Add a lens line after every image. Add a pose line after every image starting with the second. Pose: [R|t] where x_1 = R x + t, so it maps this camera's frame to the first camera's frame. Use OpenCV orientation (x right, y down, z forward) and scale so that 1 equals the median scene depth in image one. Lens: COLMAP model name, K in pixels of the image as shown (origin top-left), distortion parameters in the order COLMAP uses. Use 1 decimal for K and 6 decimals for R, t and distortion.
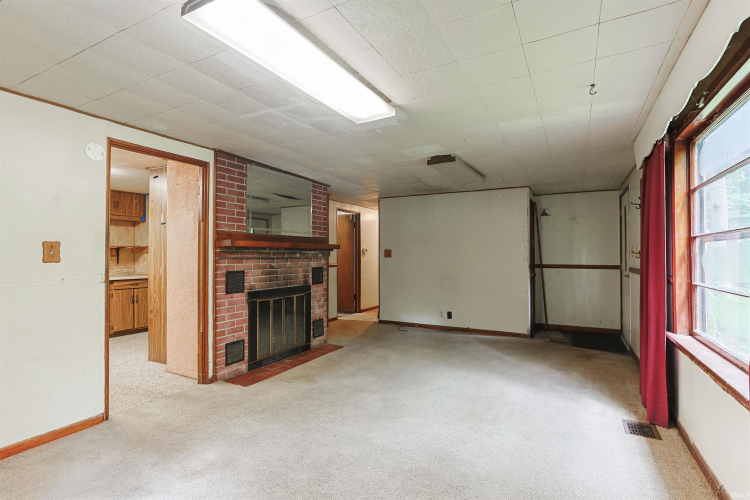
lens RADIAL K [[364.1, 0, 393.1], [0, 364.1, 248.0], [0, 0, 1]] dist [-0.025036, 0.015334]
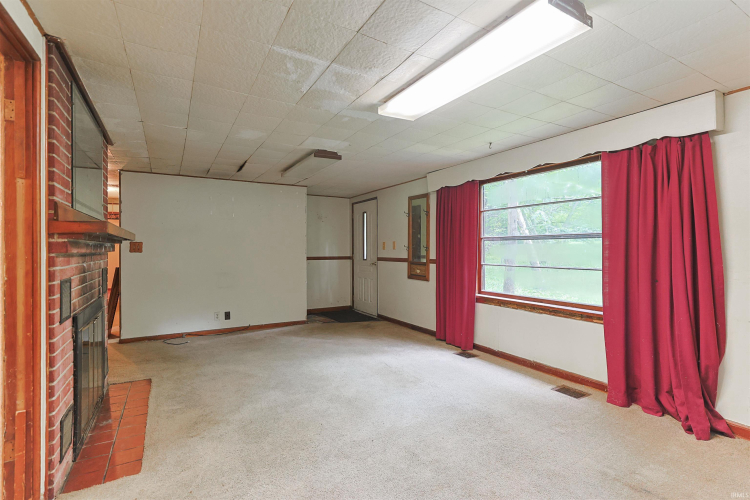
lens RADIAL K [[361.9, 0, 378.5], [0, 361.9, 246.9], [0, 0, 1]] dist [-0.022734, 0.014128]
pose [[0.527580, 0.002426, 0.849502, -0.567024], [-0.013586, 0.999892, 0.005583, 0.006086], [-0.849396, -0.014487, 0.527556, 0.297723]]
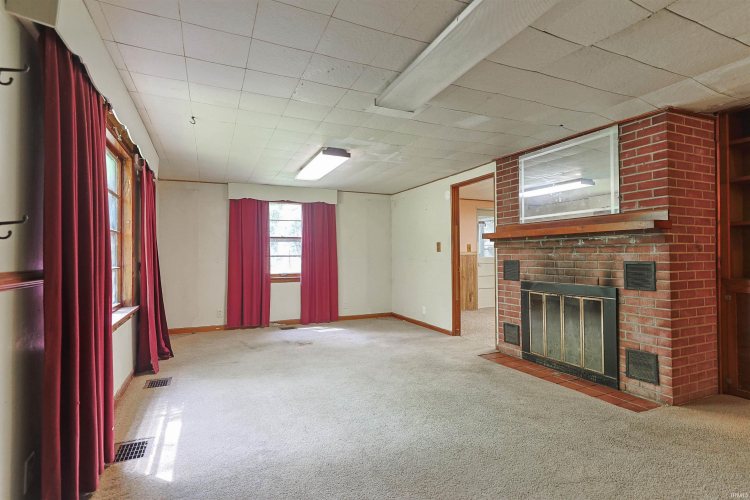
lens RADIAL K [[363.7, 0, 373.6], [0, 363.7, 254.3], [0, 0, 1]] dist [-0.001229, -0.000039]
pose [[-0.625550, 0.002150, -0.780181, 0.612053], [0.022476, 0.999631, -0.015267, 0.047165], [0.779860, -0.027086, -0.625368, 1.219165]]
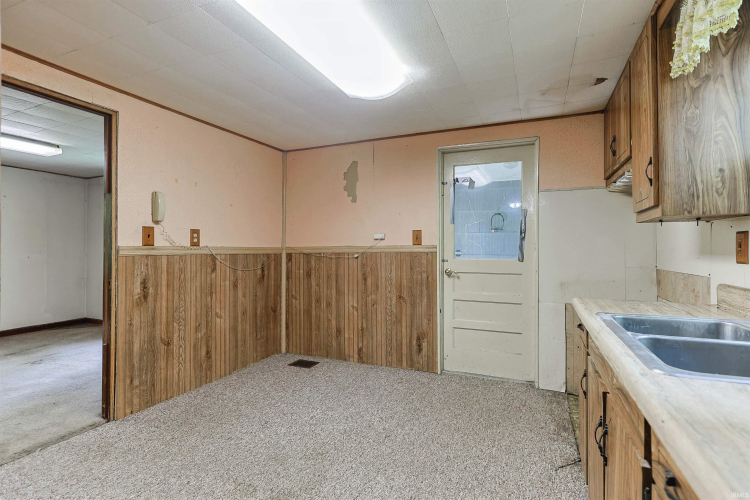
lens RADIAL K [[361.9, 0, 378.5], [0, 361.9, 246.9], [0, 0, 1]] dist [-0.022734, 0.014128]
pose [[-0.998036, -0.000439, -0.062637, -0.947860], [0.001046, 0.999719, -0.023678, 0.040901], [0.062630, -0.023697, -0.997755, 1.294279]]
